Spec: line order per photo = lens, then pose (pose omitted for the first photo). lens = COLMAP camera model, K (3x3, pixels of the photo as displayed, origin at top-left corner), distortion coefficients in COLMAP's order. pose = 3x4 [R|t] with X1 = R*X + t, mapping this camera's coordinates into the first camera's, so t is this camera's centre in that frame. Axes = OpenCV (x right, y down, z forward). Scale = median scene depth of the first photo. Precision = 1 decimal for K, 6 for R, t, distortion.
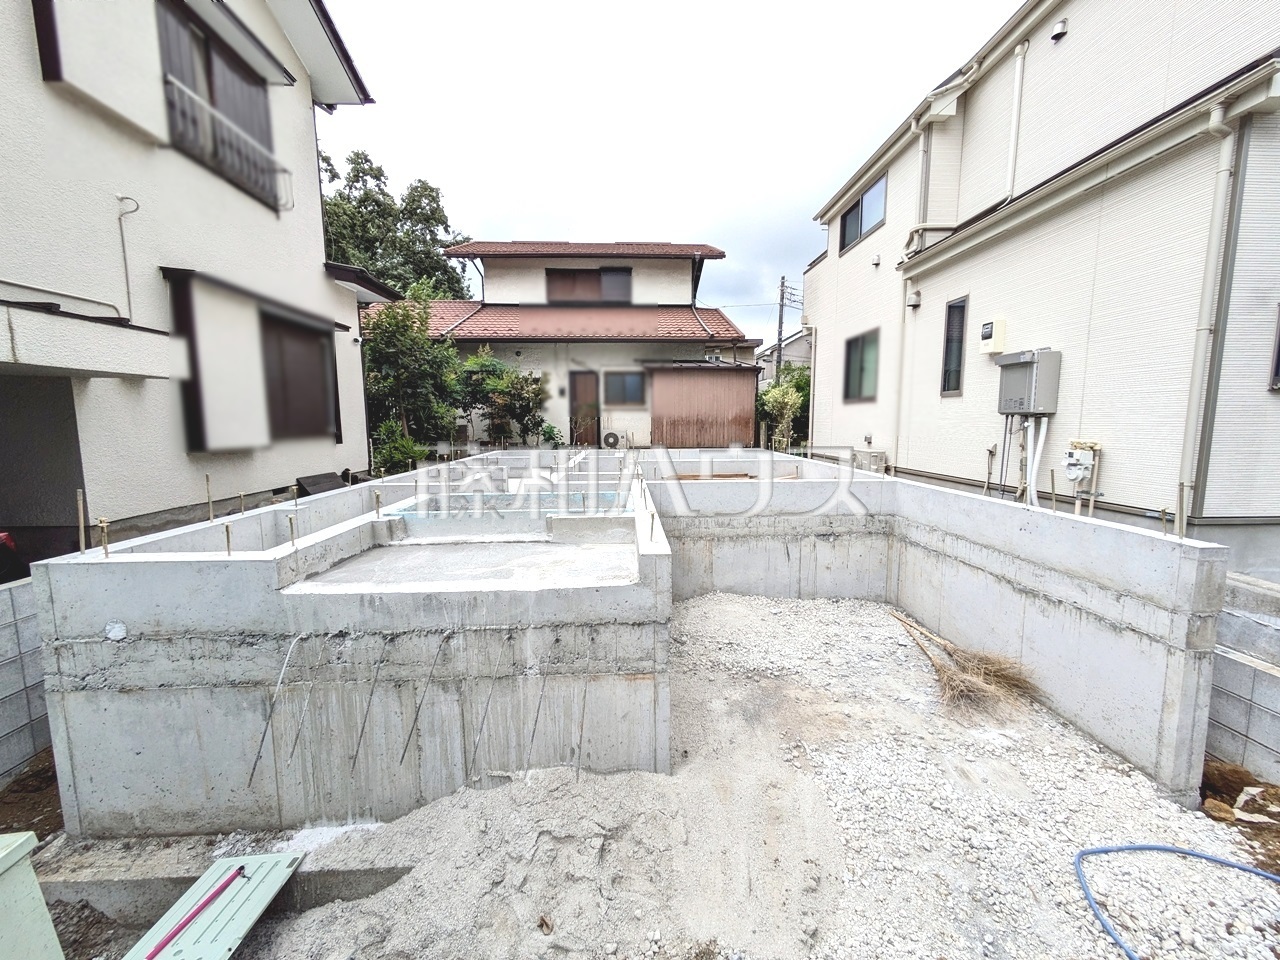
lens RADIAL K [[504.9, 0, 642.9], [0, 504.9, 478.9], [0, 0, 1]] dist [0.002097, 0.000966]
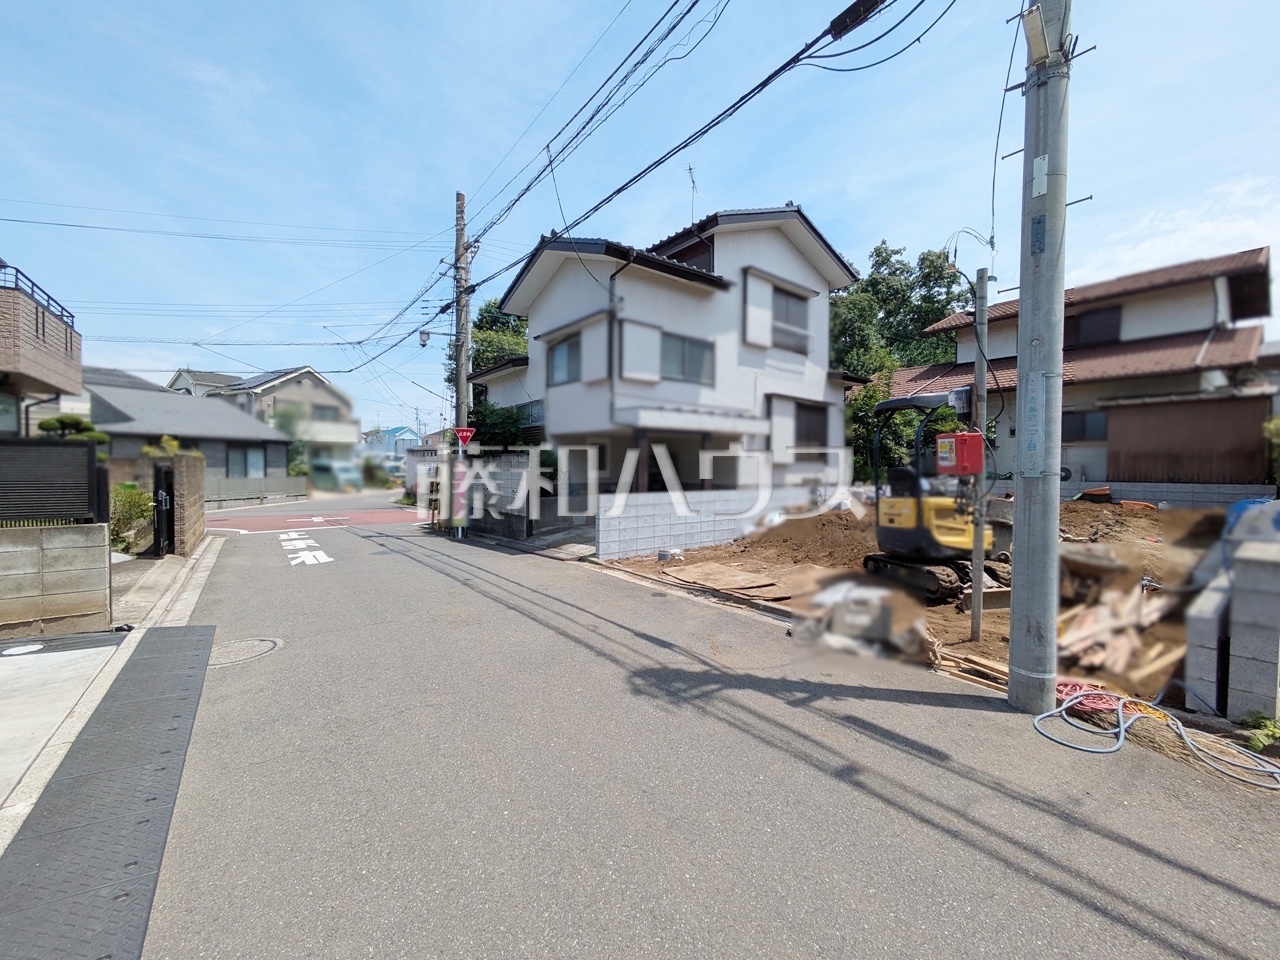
lens RADIAL K [[504.9, 0, 642.4], [0, 504.9, 477.9], [0, 0, 1]] dist [0.002097, 0.000966]
pose [[0.580426, 0.023757, -0.813966, 0.607498], [-0.104111, 0.993536, -0.045241, 0.151495], [0.807630, 0.111002, 0.579148, -0.723445]]
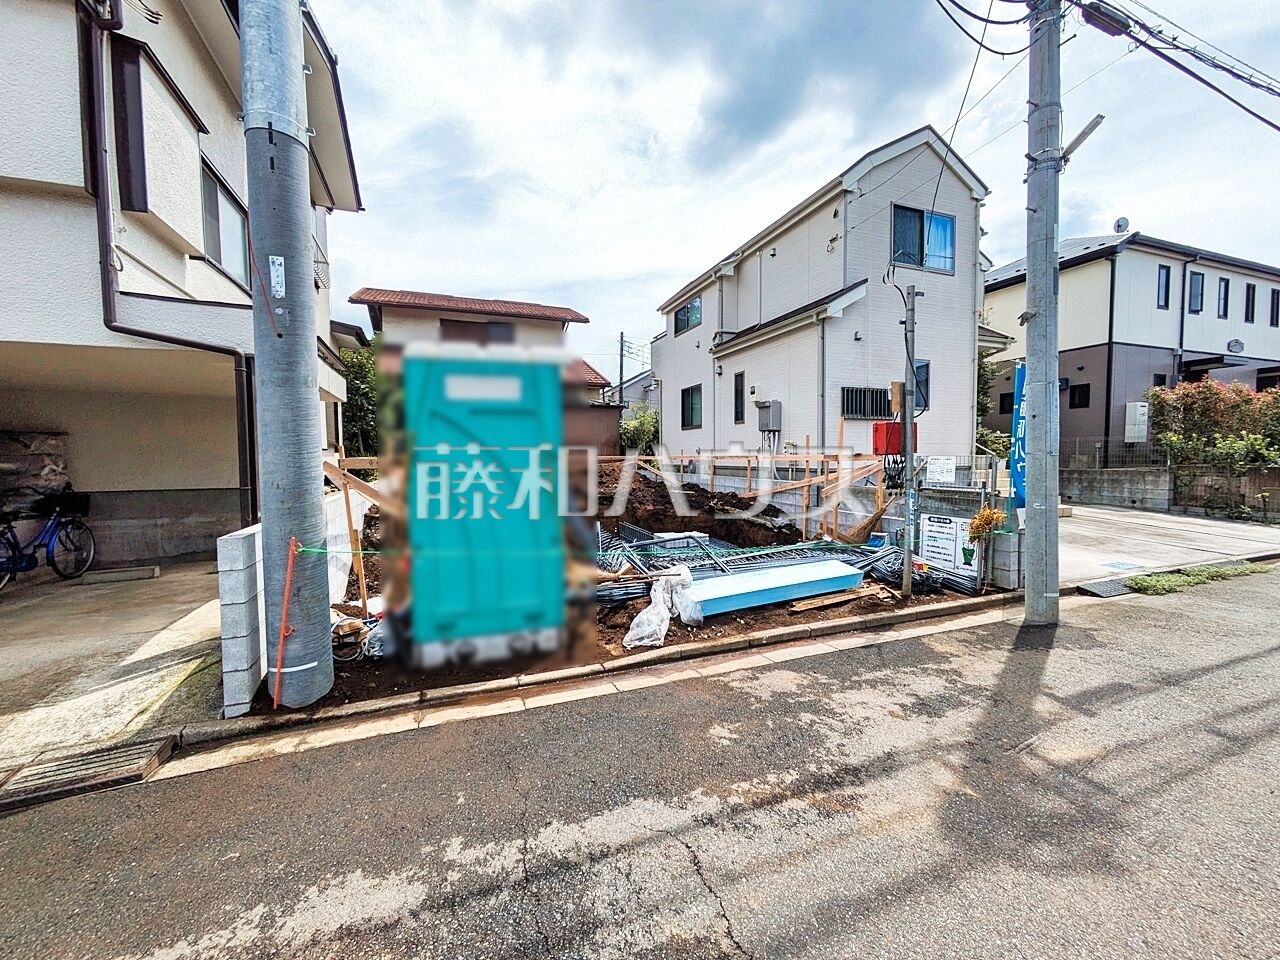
lens RADIAL K [[504.9, 0, 642.9], [0, 504.9, 479.3], [0, 0, 1]] dist [0.002097, 0.000966]
pose [[0.946964, -0.019300, 0.320759, -0.314708], [0.042420, 0.996967, -0.065246, 0.142697], [-0.318527, 0.075392, 0.944911, -0.604605]]
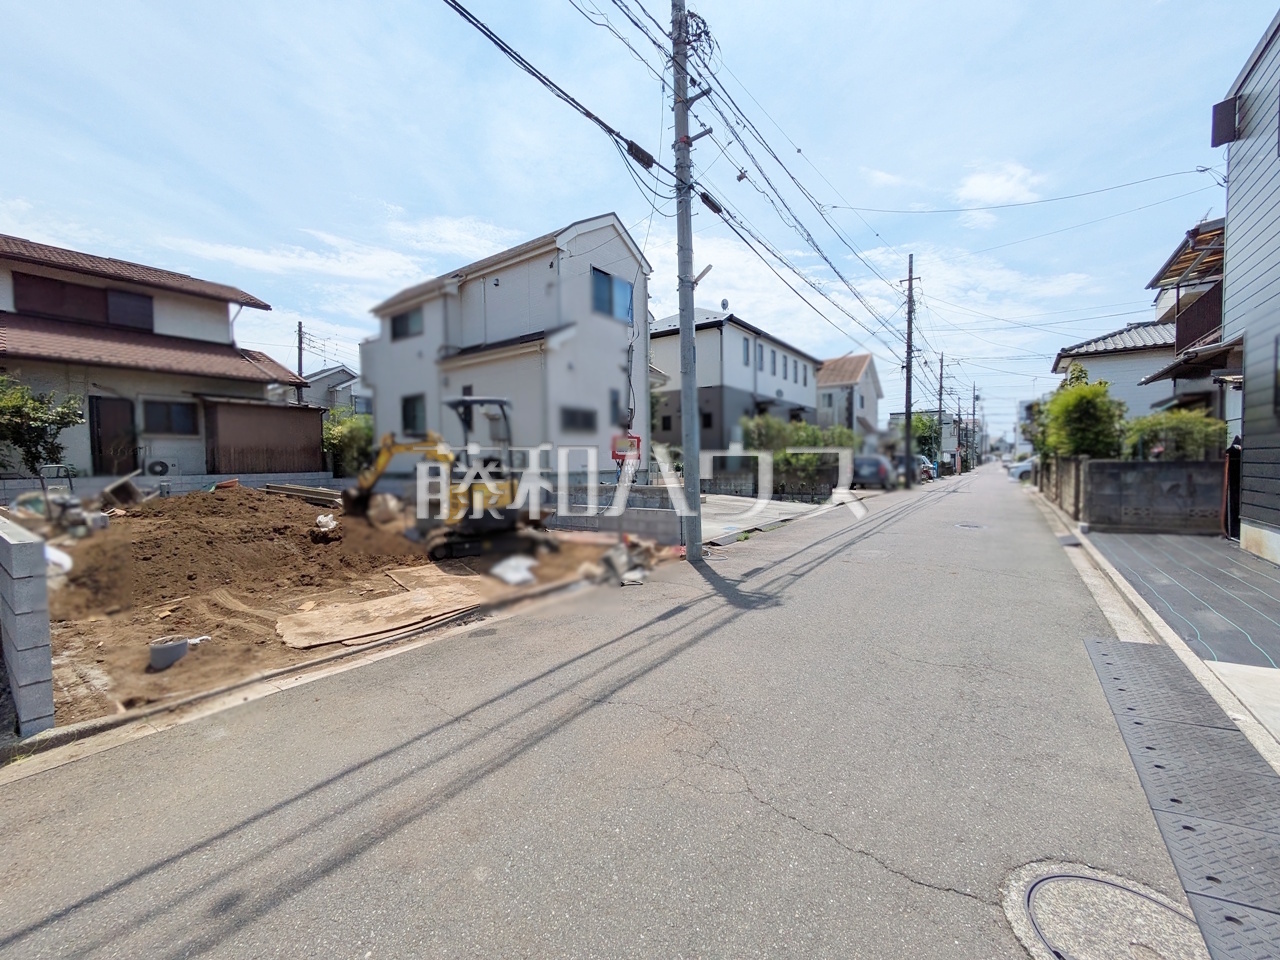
lens RADIAL K [[504.9, 0, 641.1], [0, 504.9, 479.8], [0, 0, 1]] dist [0.002097, 0.000966]
pose [[0.616578, -0.032274, 0.786632, -0.537247], [0.102091, 0.994001, -0.039239, 0.167089], [-0.780647, 0.104502, 0.616173, -0.732416]]
